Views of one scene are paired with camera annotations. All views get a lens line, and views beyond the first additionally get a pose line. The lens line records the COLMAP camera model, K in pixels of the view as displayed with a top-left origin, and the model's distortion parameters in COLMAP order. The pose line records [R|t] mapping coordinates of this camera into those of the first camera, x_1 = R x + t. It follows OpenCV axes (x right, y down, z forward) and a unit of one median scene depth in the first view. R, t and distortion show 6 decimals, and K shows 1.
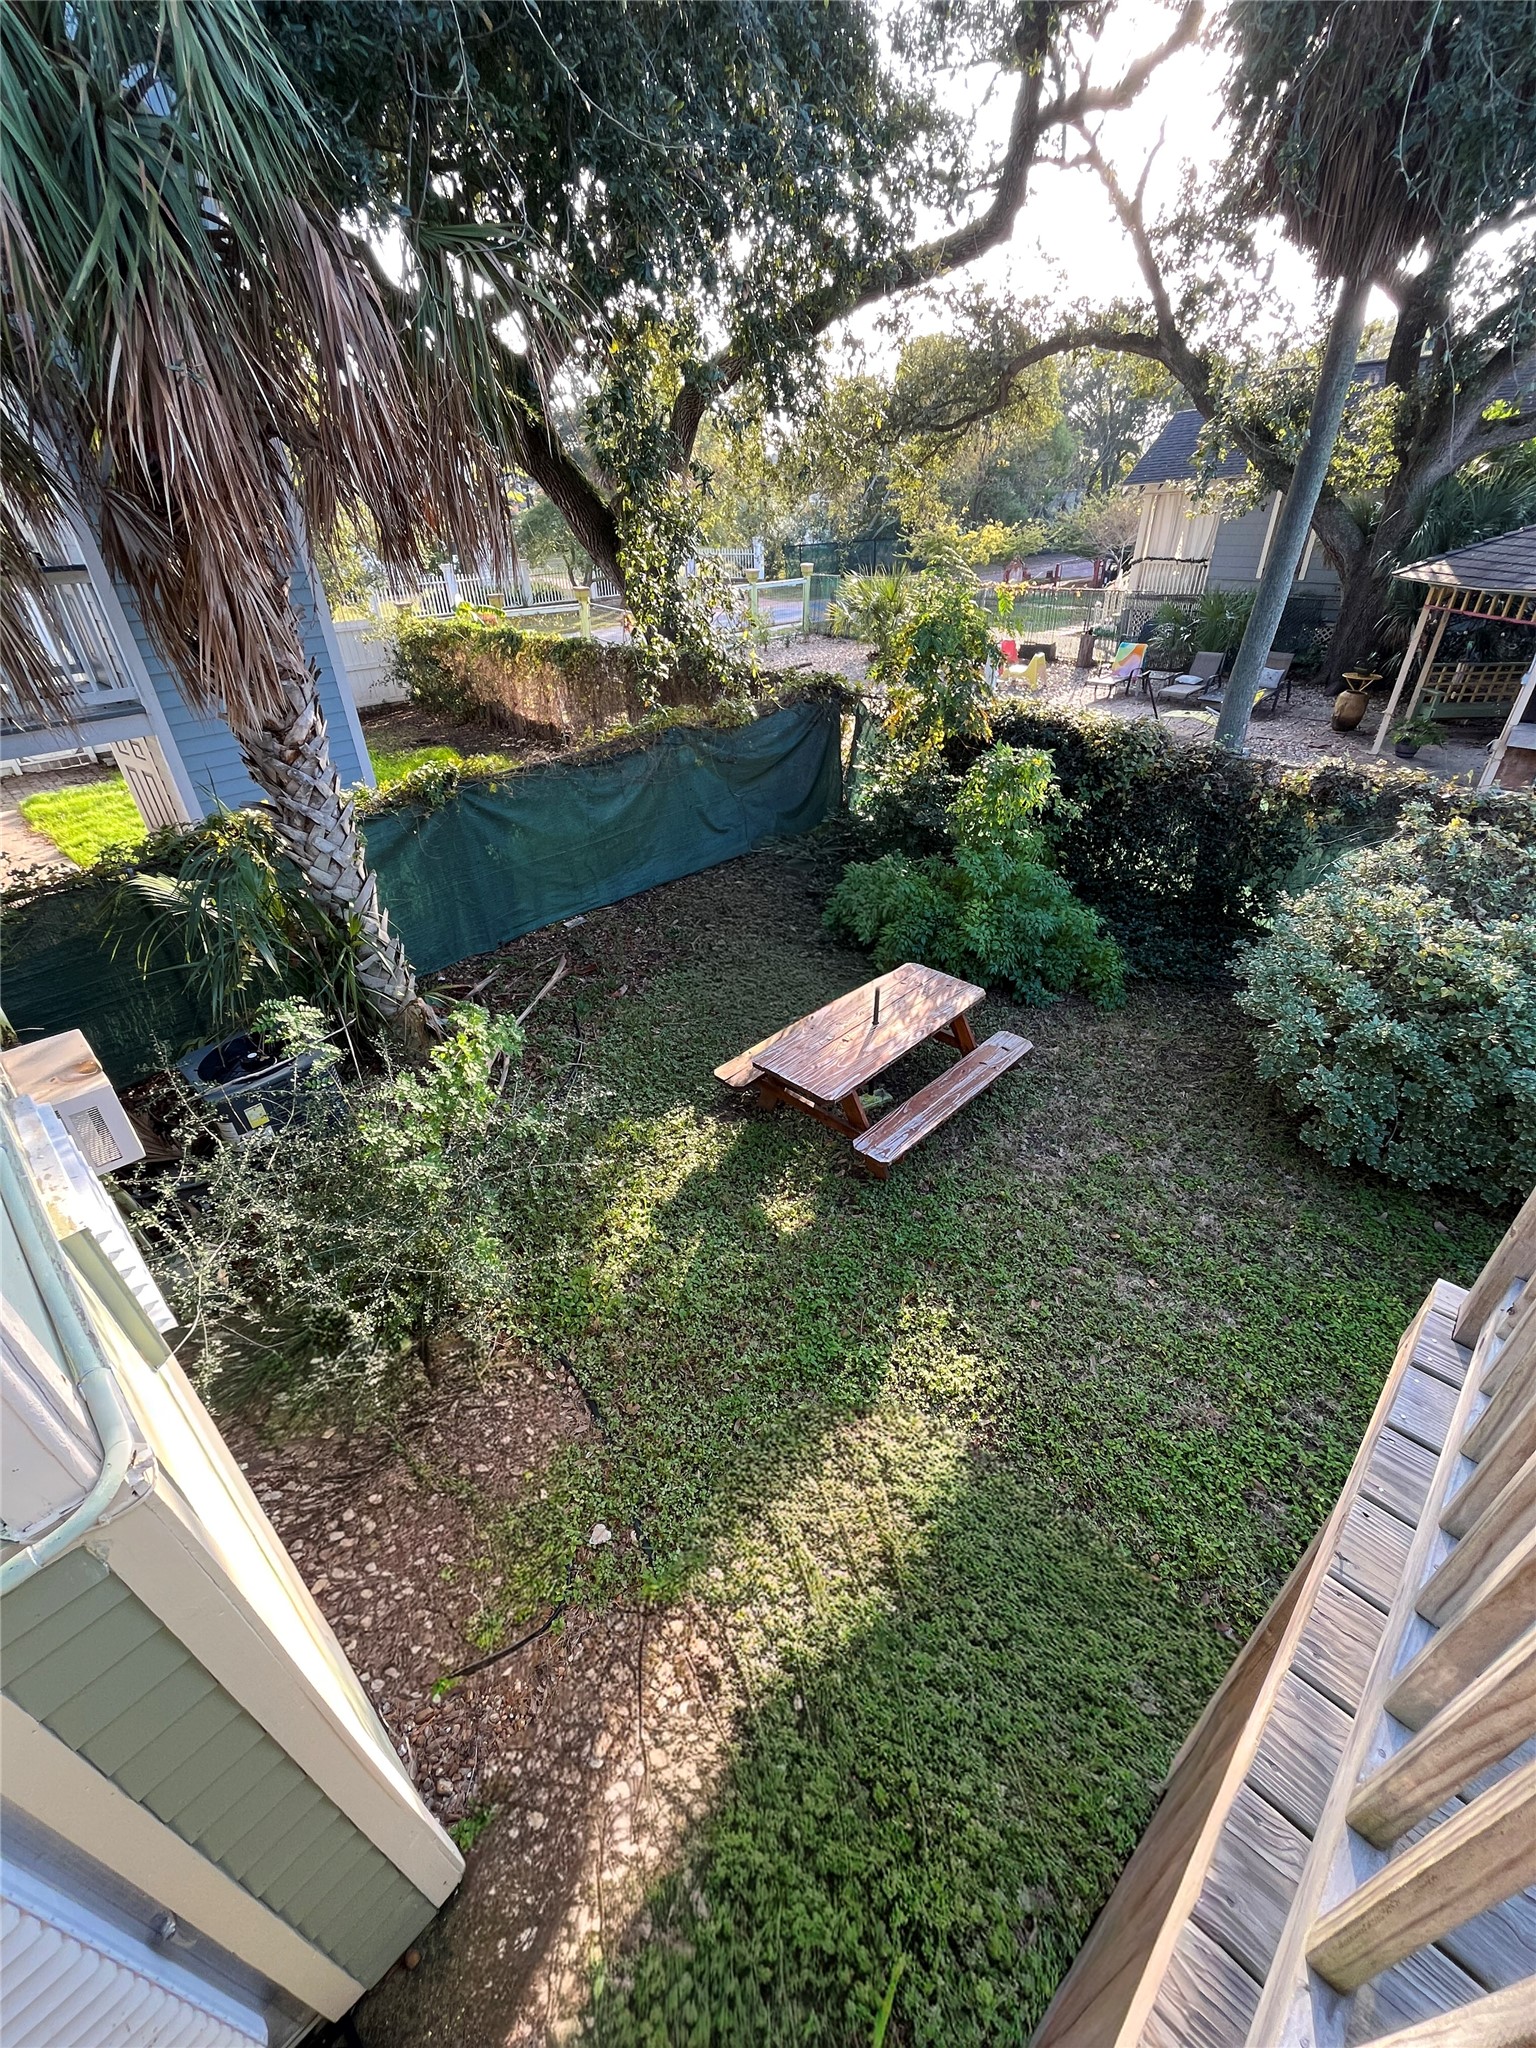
lens RADIAL K [[825.1, 0, 777.5], [0, 825.1, 1020.1], [0, 0, 1]] dist [-0.005249, 0.000840]
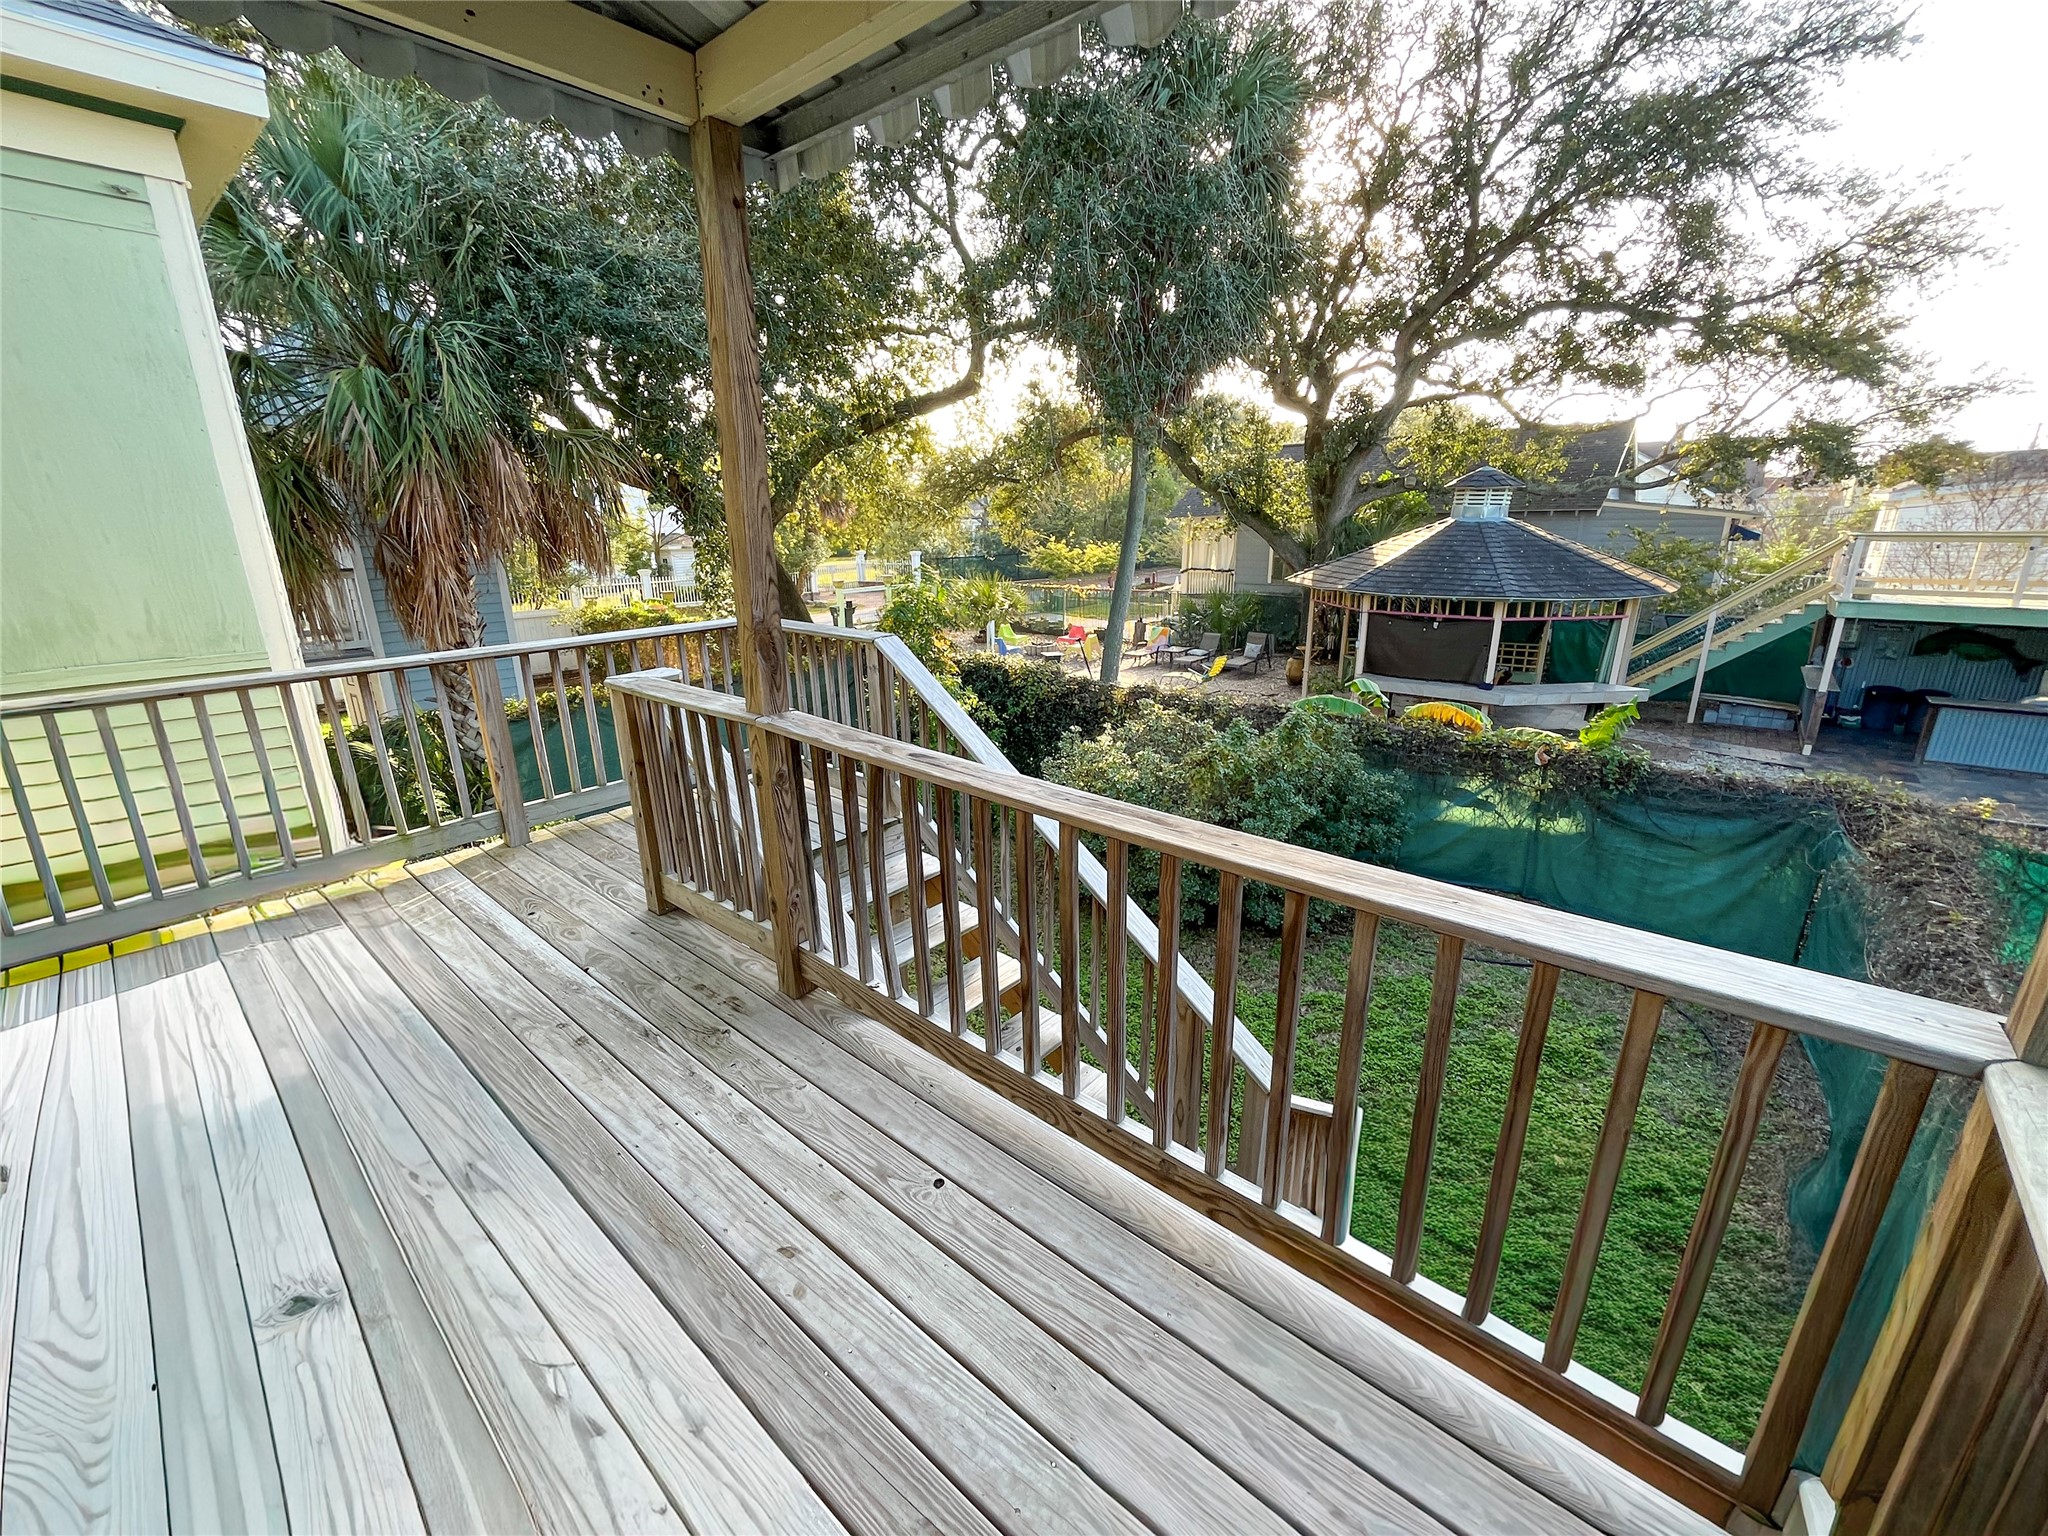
lens RADIAL K [[825.1, 0, 1015.2], [0, 825.1, 767.8], [0, 0, 1]] dist [-0.005249, 0.000840]
pose [[0.998642, -0.007150, 0.051601, 0.386501], [0.020783, 0.962975, -0.268789, 0.295295], [-0.047769, 0.269497, 0.961816, -0.530981]]
